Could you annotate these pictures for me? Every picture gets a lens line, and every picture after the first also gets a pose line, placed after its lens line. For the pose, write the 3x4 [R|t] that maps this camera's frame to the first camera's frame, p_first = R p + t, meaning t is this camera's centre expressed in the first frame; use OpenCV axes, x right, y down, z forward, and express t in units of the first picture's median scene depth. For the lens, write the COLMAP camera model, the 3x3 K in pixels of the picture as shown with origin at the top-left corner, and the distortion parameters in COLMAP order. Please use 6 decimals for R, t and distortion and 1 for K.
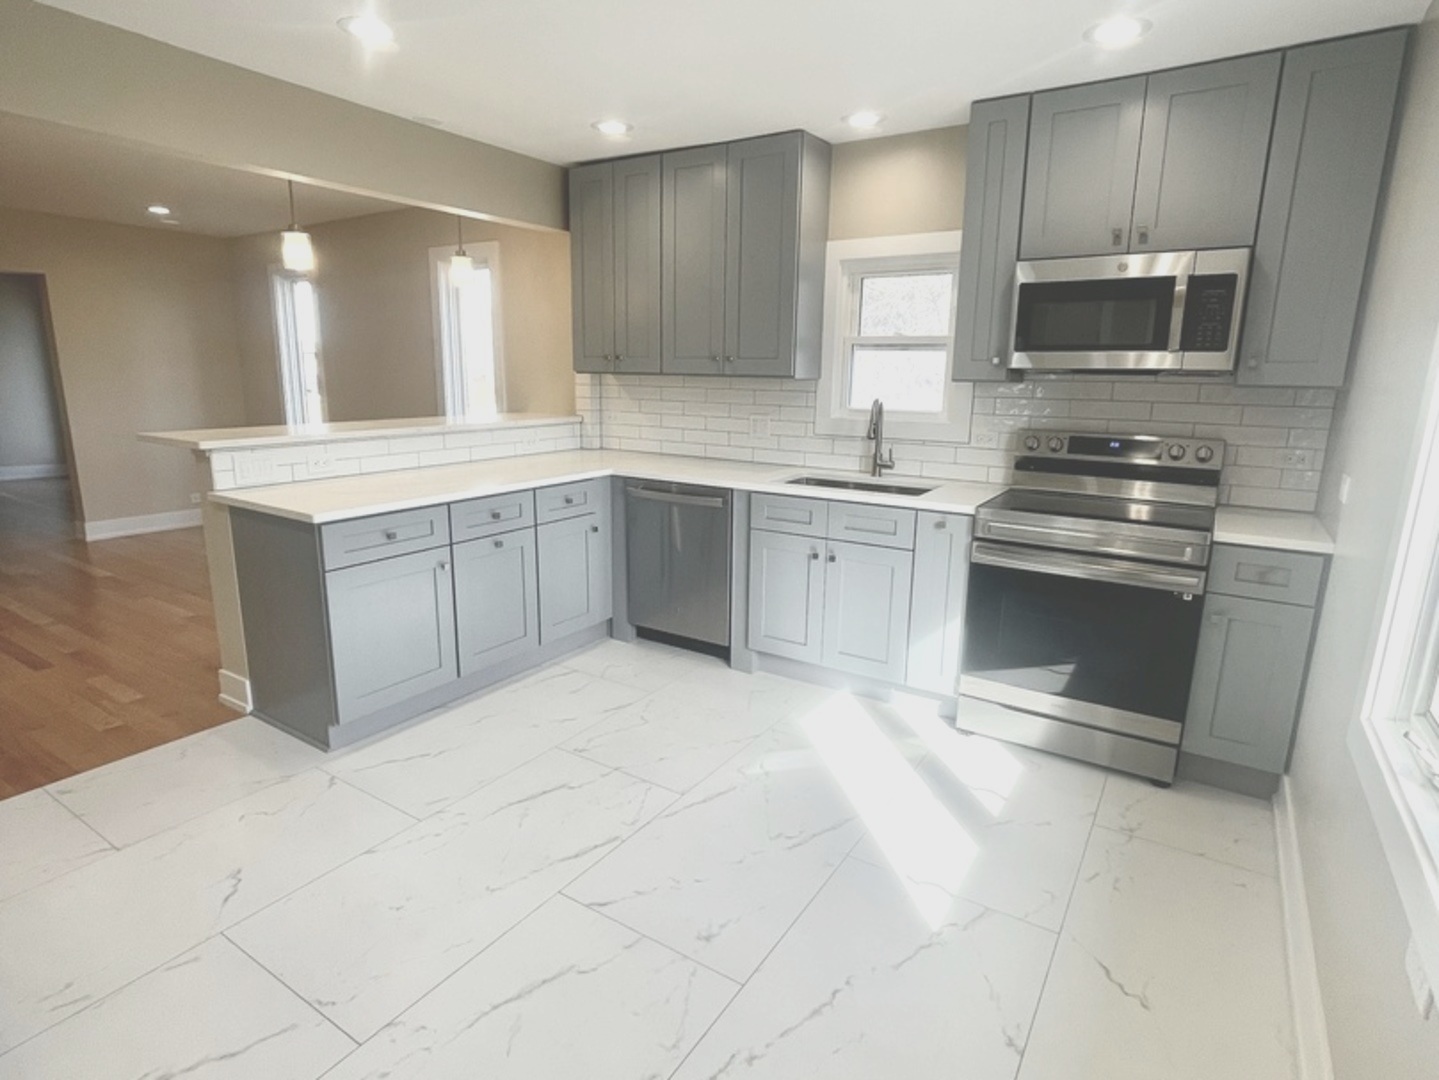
lens RADIAL K [[774.3, 0, 712.2], [0, 774.3, 538.7], [0, 0, 1]] dist [-0.002743, -0.003303]
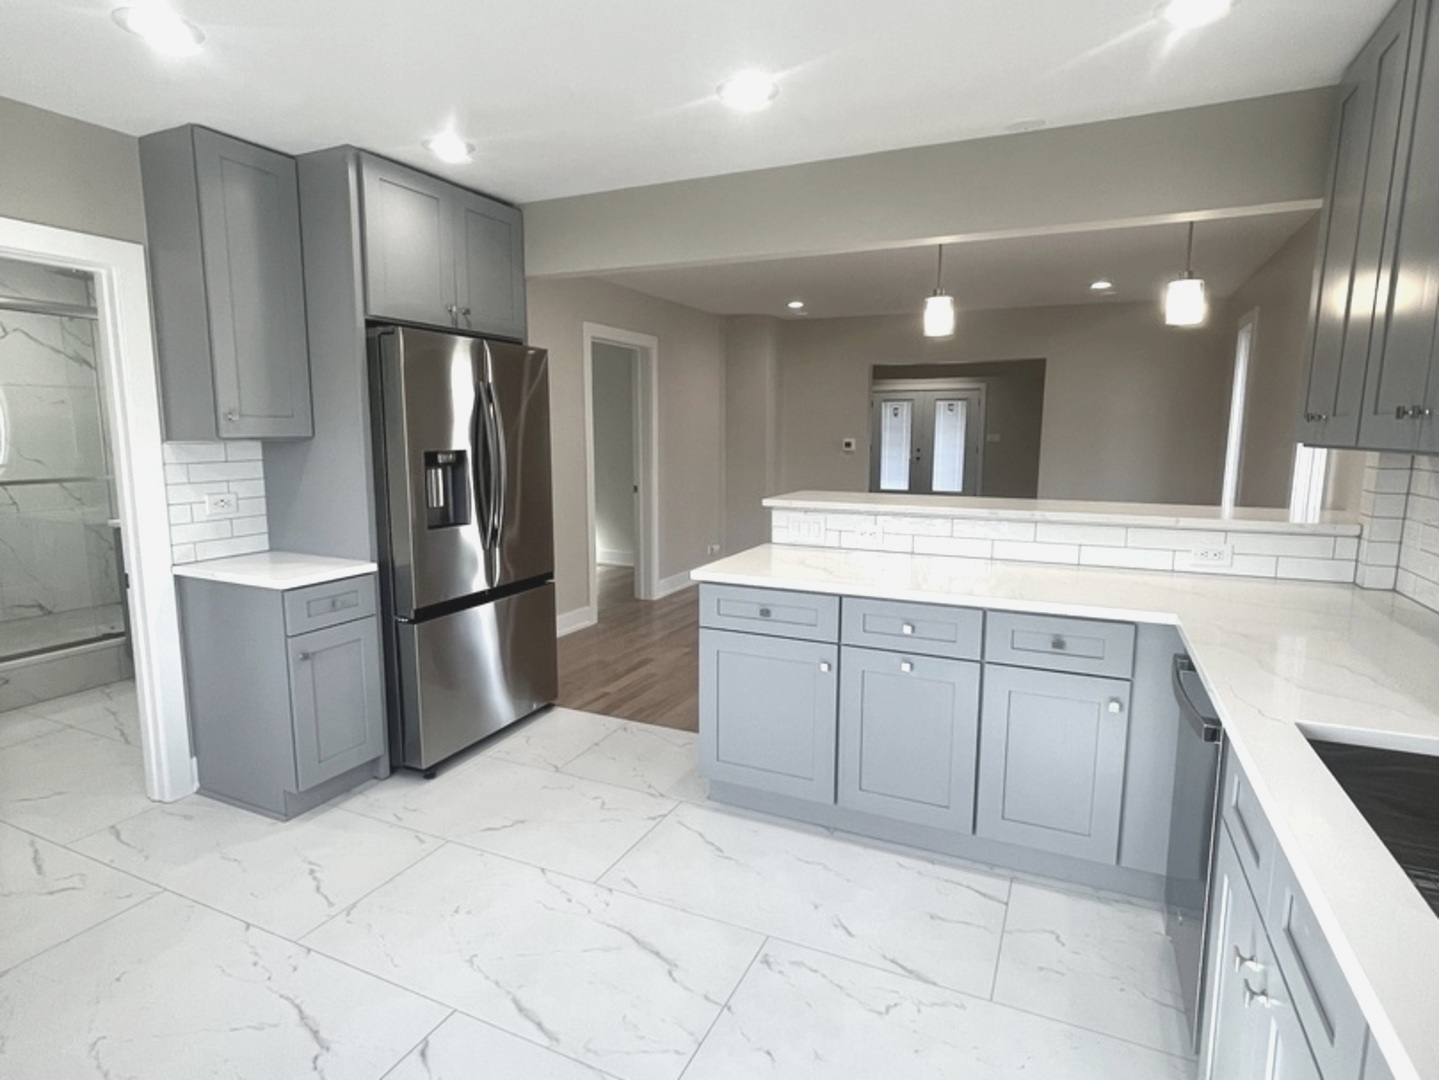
lens RADIAL K [[774.3, 0, 707.2], [0, 774.3, 538.0], [0, 0, 1]] dist [-0.002743, -0.003303]
pose [[0.136560, 0.124727, -0.982748, 0.412402], [-0.216991, 0.971717, 0.093175, -0.138613], [0.966575, 0.200523, 0.159762, 0.652123]]
